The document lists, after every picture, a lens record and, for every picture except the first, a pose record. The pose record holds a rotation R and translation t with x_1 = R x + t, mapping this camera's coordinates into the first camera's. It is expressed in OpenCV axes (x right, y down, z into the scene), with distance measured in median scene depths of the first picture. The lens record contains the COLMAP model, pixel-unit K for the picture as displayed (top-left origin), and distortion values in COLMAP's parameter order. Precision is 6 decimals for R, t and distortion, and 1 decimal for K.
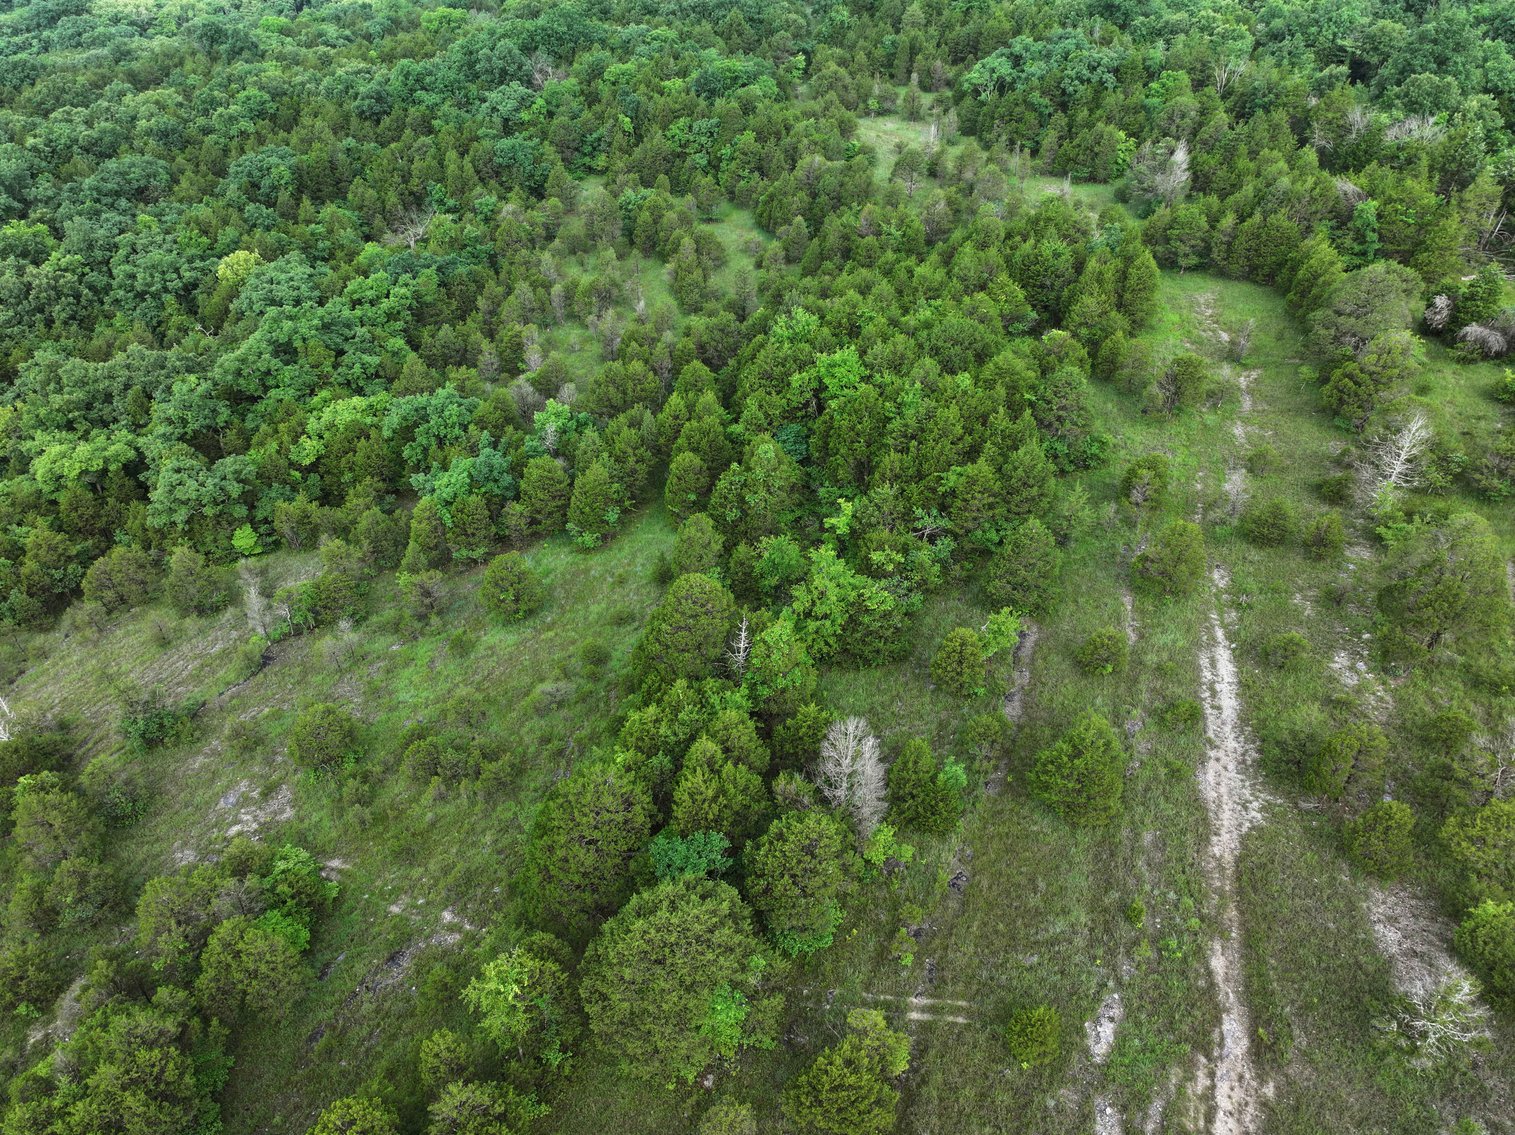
lens RADIAL K [[1058.2, 0, 760.2], [0, 1058.2, 568.6], [0, 0, 1]] dist [-0.003460, 0.018812]
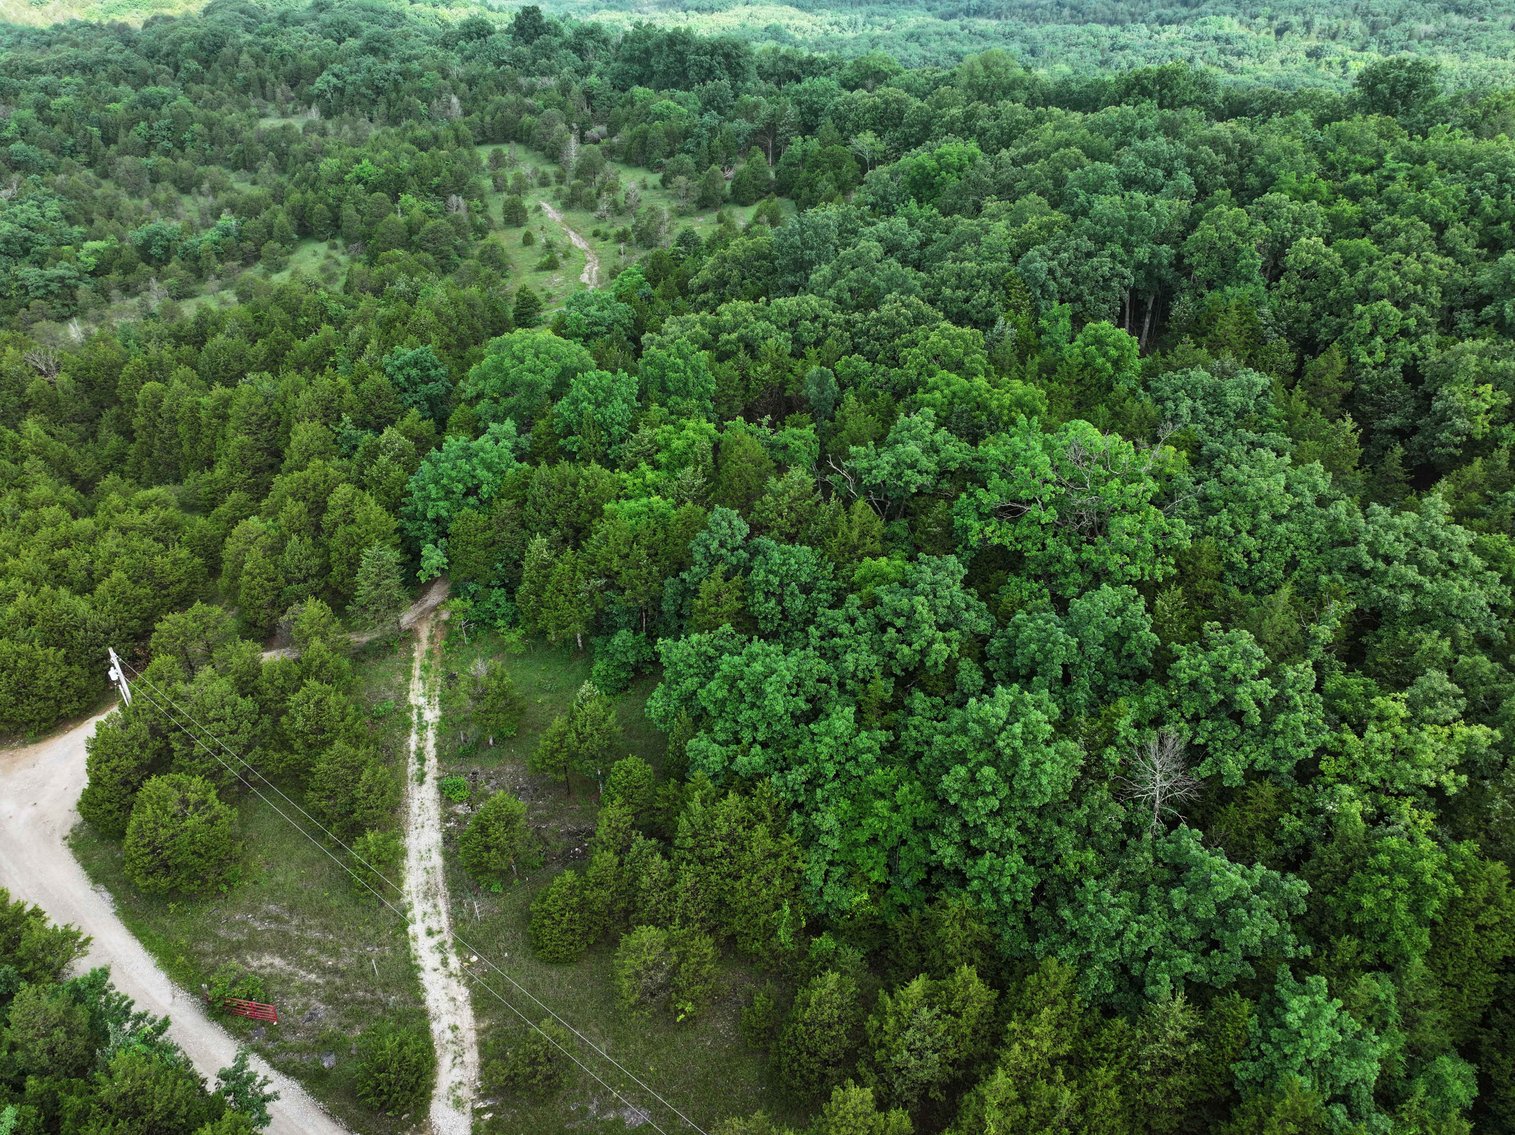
lens RADIAL K [[1058.2, 0, 758.2], [0, 1058.2, 578.5], [0, 0, 1]] dist [-0.003460, 0.018812]
pose [[0.773728, -0.317687, 0.548106, -0.502744], [0.355081, 0.933975, 0.040093, 0.532876], [-0.524655, 0.163601, 0.835447, -0.782420]]
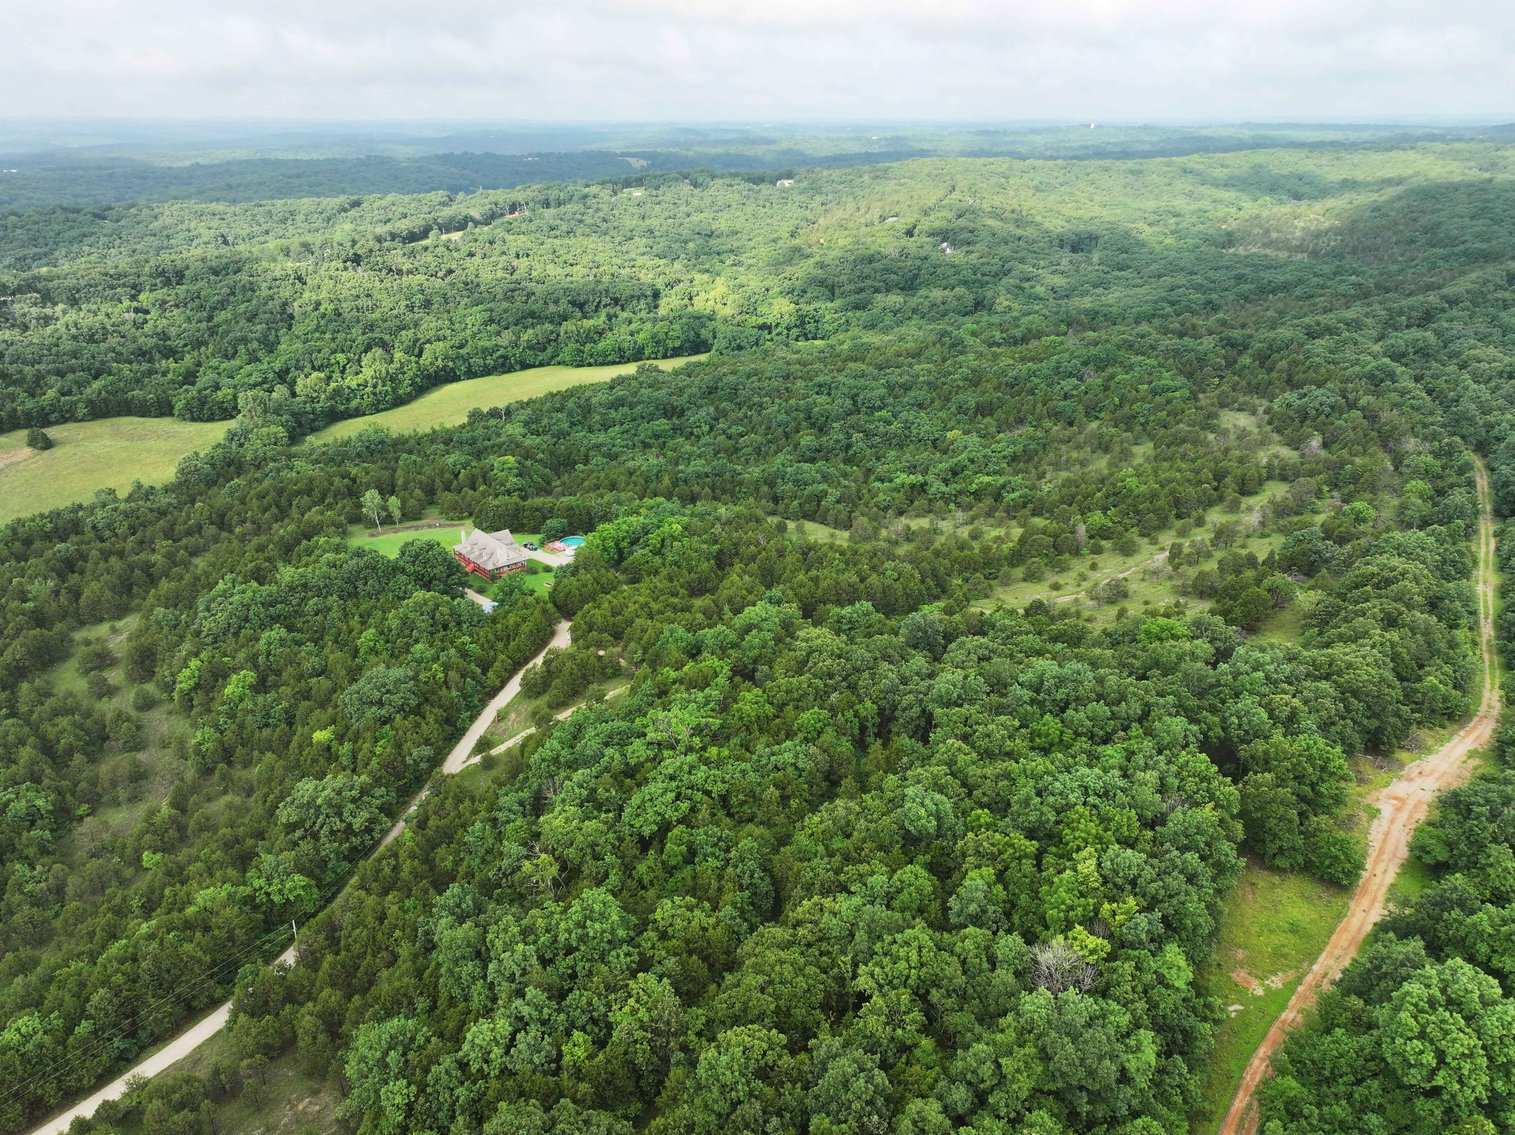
lens RADIAL K [[1058.2, 0, 765.9], [0, 1058.2, 566.4], [0, 0, 1]] dist [-0.003460, 0.018812]
pose [[0.861316, 0.192683, -0.470115, 0.435683], [-0.281036, 0.951535, -0.124897, 0.505264], [0.423265, 0.239695, 0.873724, -1.486077]]
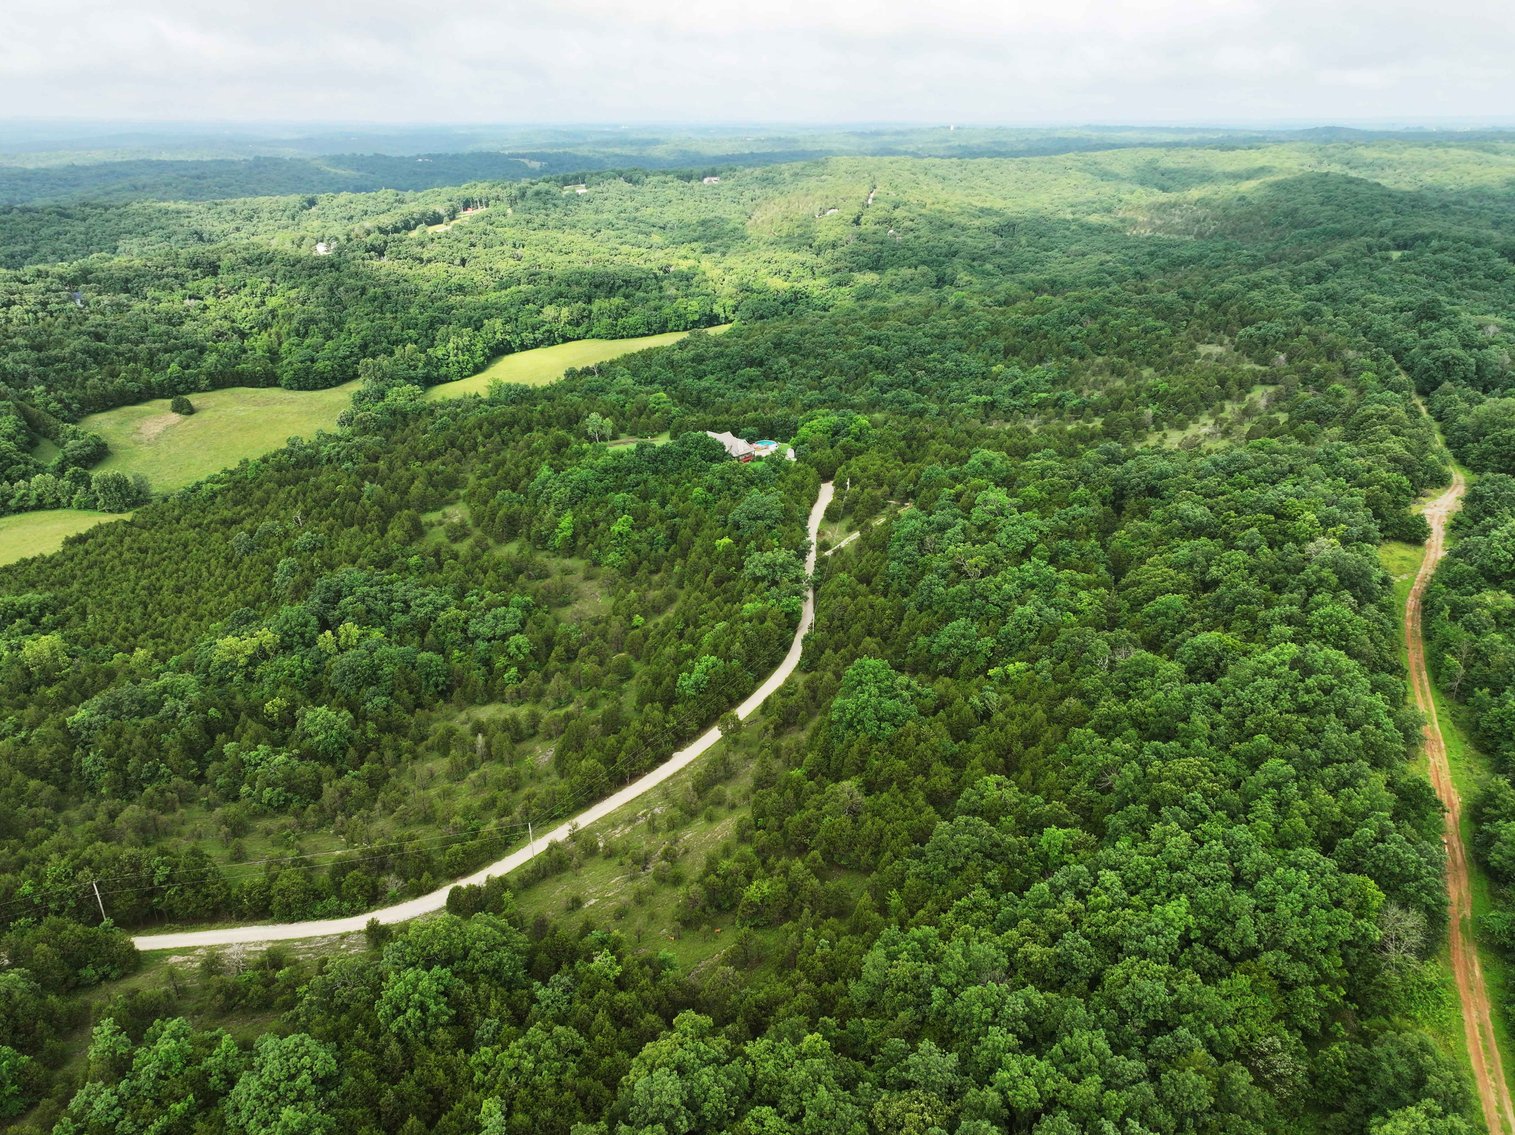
lens RADIAL K [[1058.2, 0, 766.4], [0, 1058.2, 567.3], [0, 0, 1]] dist [-0.003460, 0.018812]
pose [[0.922458, 0.145455, -0.357652, 0.147444], [-0.212952, 0.964359, -0.157047, 1.020386], [0.322061, 0.221032, 0.920555, -2.239901]]
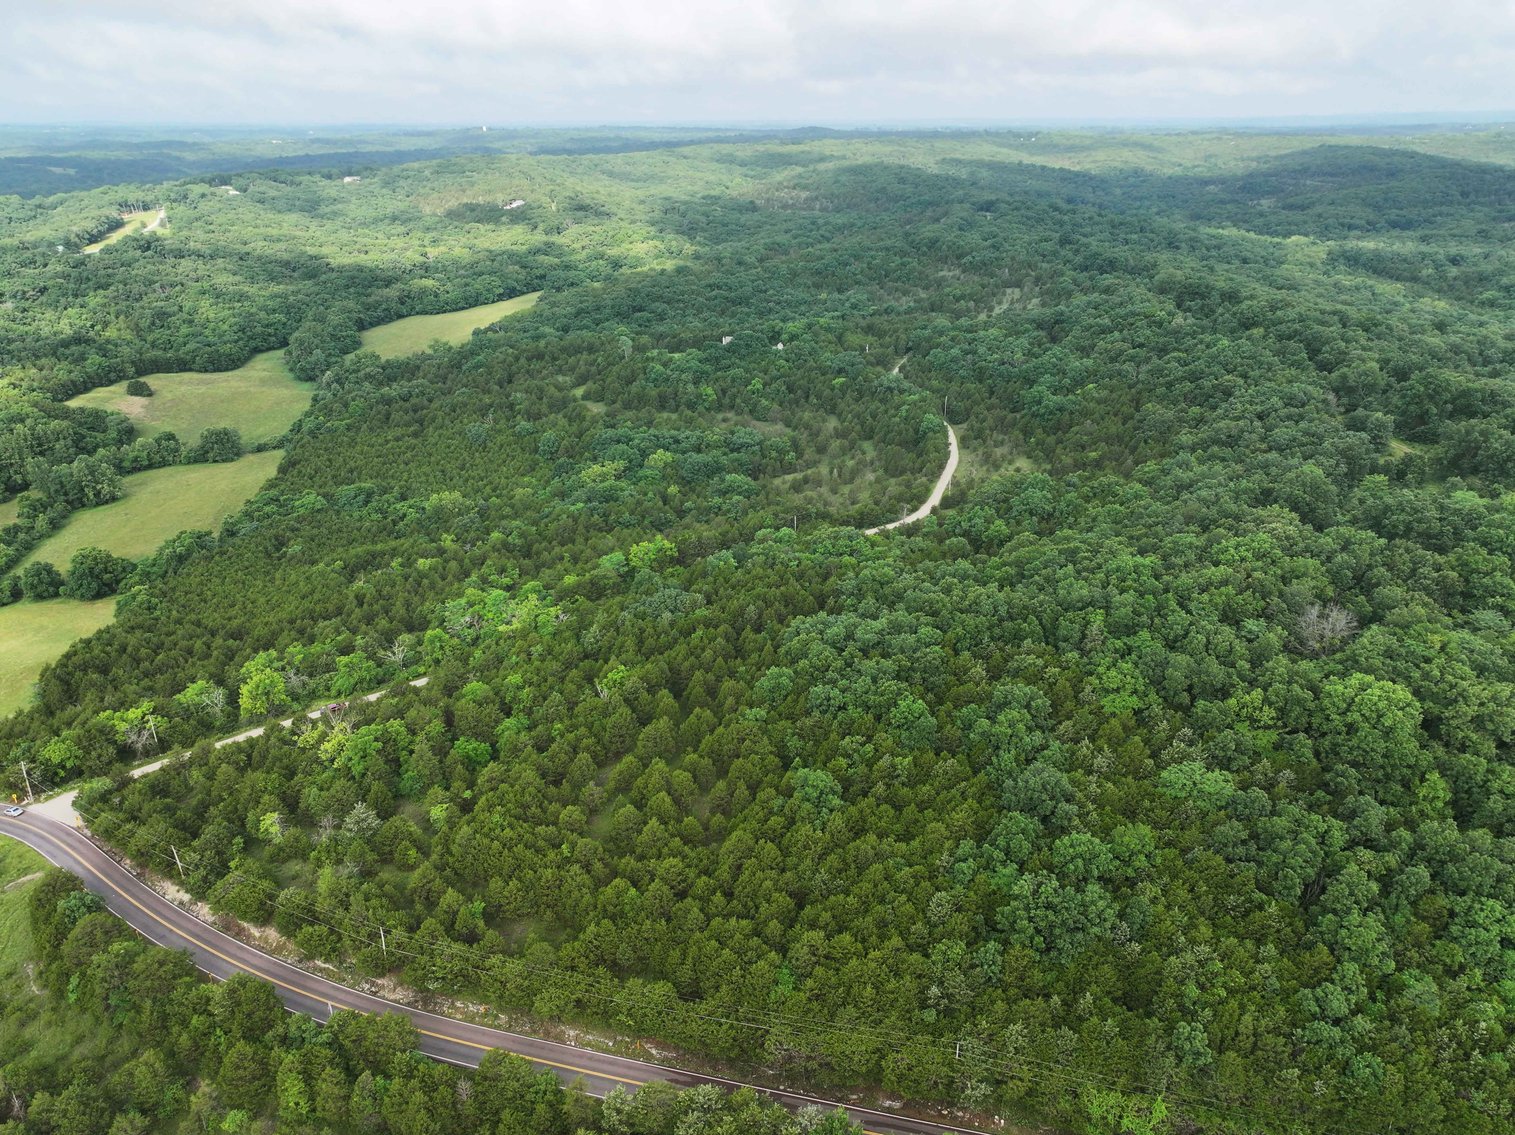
lens RADIAL K [[1058.2, 0, 766.4], [0, 1058.2, 571.0], [0, 0, 1]] dist [-0.003460, 0.018812]
pose [[0.998243, -0.030519, 0.050782, -0.988314], [0.039749, 0.980582, -0.192039, 1.805937], [-0.043935, 0.193720, 0.980073, -3.391257]]
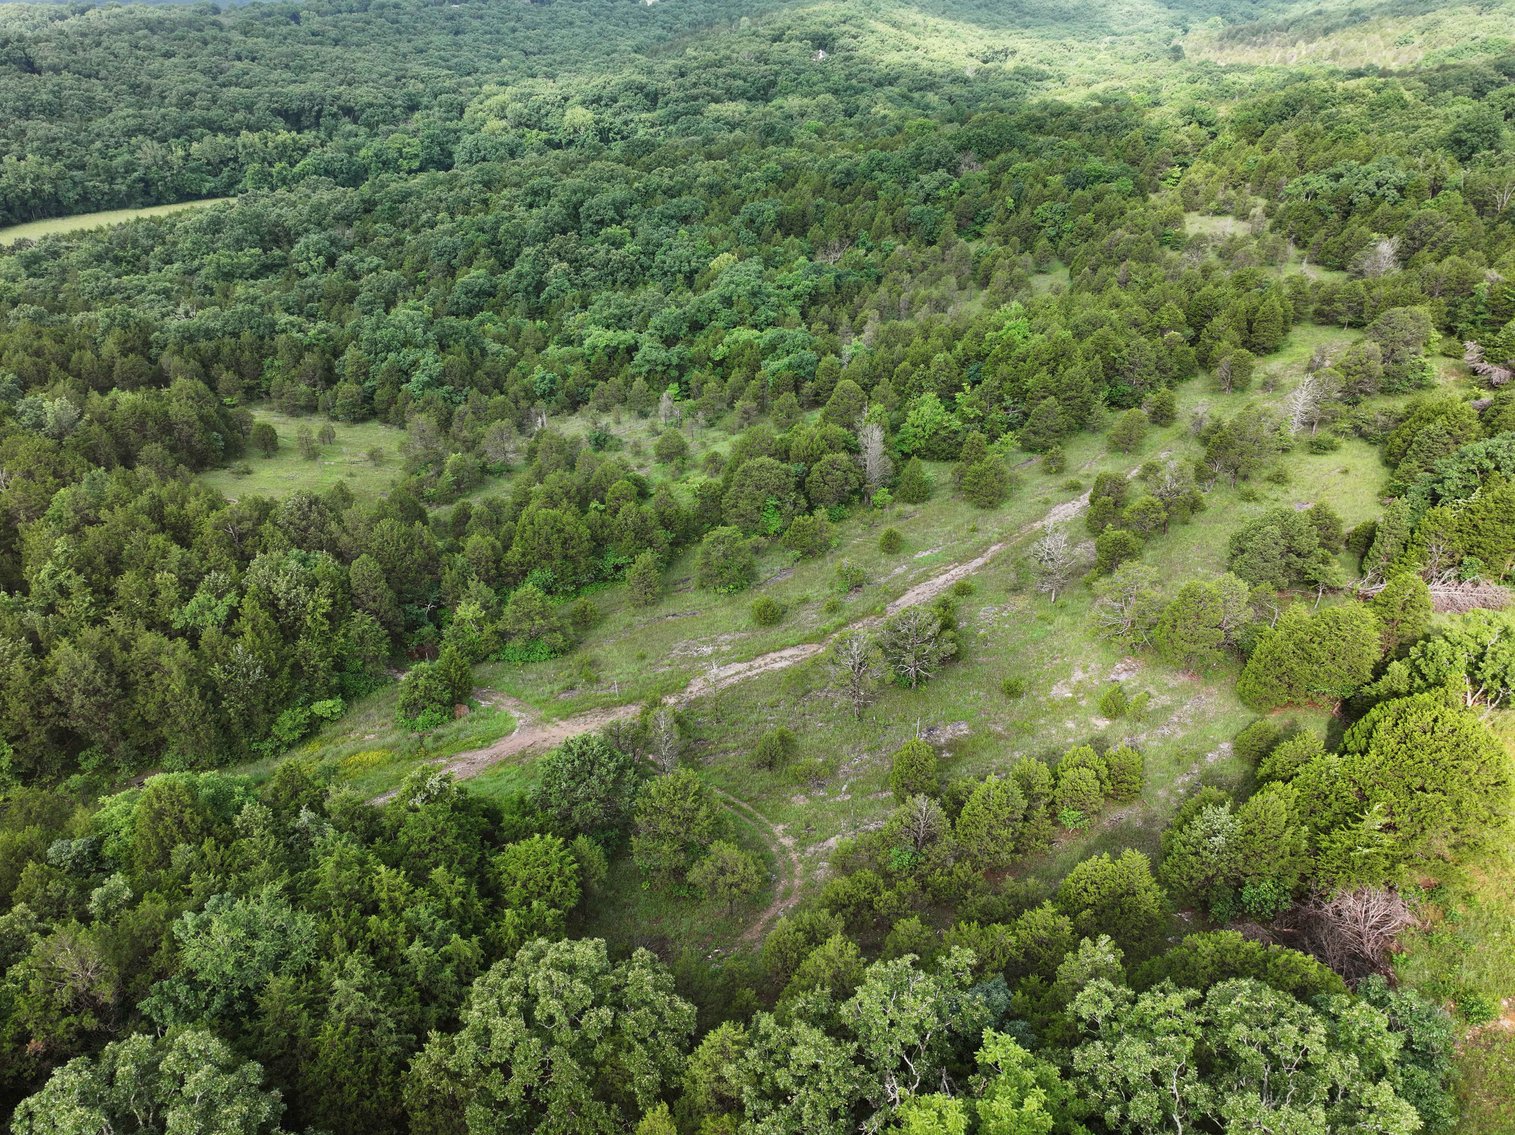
lens RADIAL K [[1058.2, 0, 762.9], [0, 1058.2, 564.4], [0, 0, 1]] dist [-0.003460, 0.018812]
pose [[0.890736, 0.217452, -0.399129, 0.270600], [-0.255630, 0.965758, -0.044328, 0.192198], [0.375823, 0.141515, 0.915822, -0.337320]]
